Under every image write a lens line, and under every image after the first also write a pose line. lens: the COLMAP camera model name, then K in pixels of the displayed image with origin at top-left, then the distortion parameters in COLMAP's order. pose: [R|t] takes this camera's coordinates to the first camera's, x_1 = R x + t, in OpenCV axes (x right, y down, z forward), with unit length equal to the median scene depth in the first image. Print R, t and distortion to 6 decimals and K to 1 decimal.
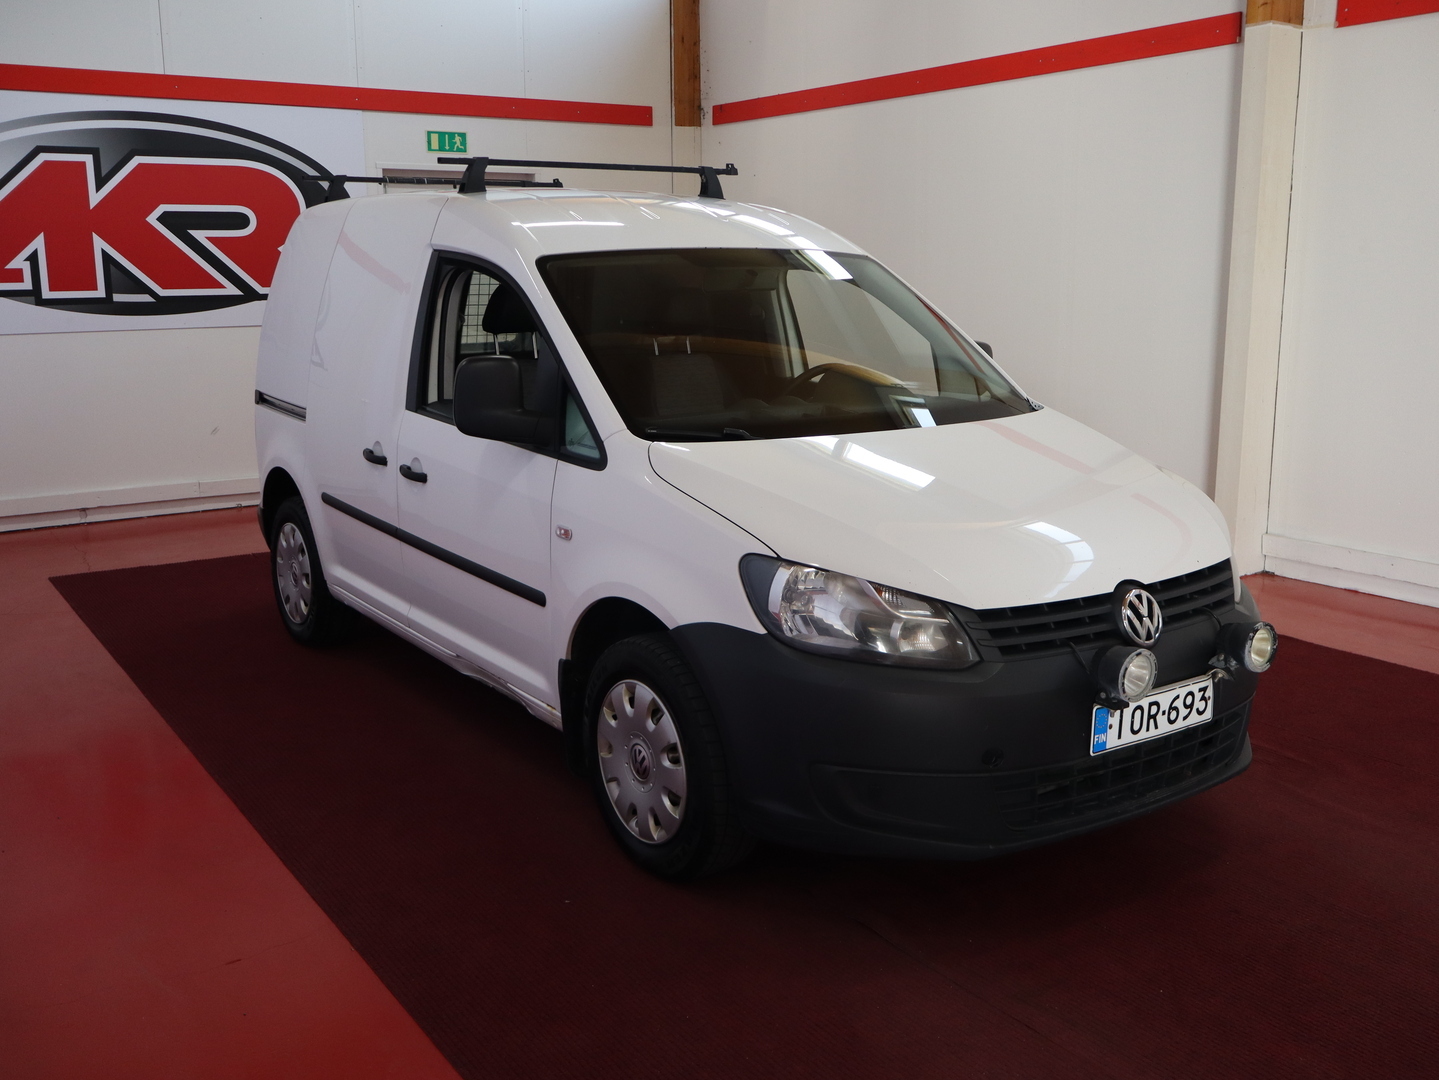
lens RADIAL K [[1360.4, 0, 726.2], [0, 1360.4, 537.2], [0, 0, 1]] dist [0.003518, 0.000000]
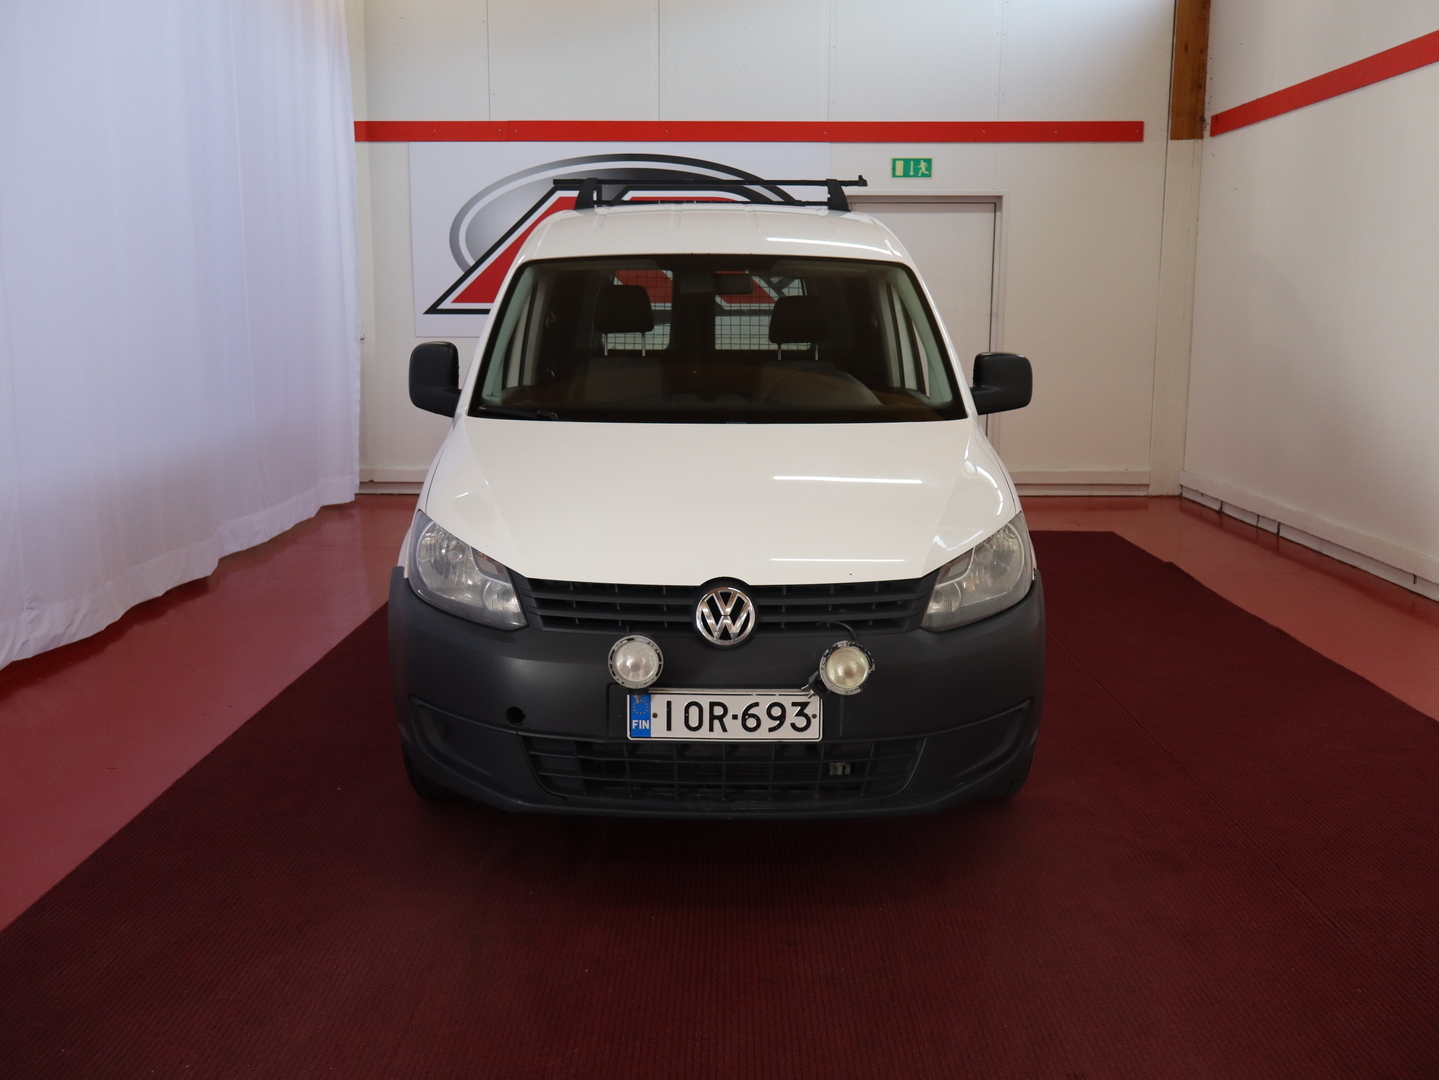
lens RADIAL K [[1360.4, 0, 728.0], [0, 1360.4, 542.3], [0, 0, 1]] dist [0.003518, 0.000000]
pose [[0.824353, 0.107579, -0.555759, 0.617352], [-0.118788, 0.992791, 0.015978, -0.007219], [0.553472, 0.052845, 0.831190, 0.134040]]
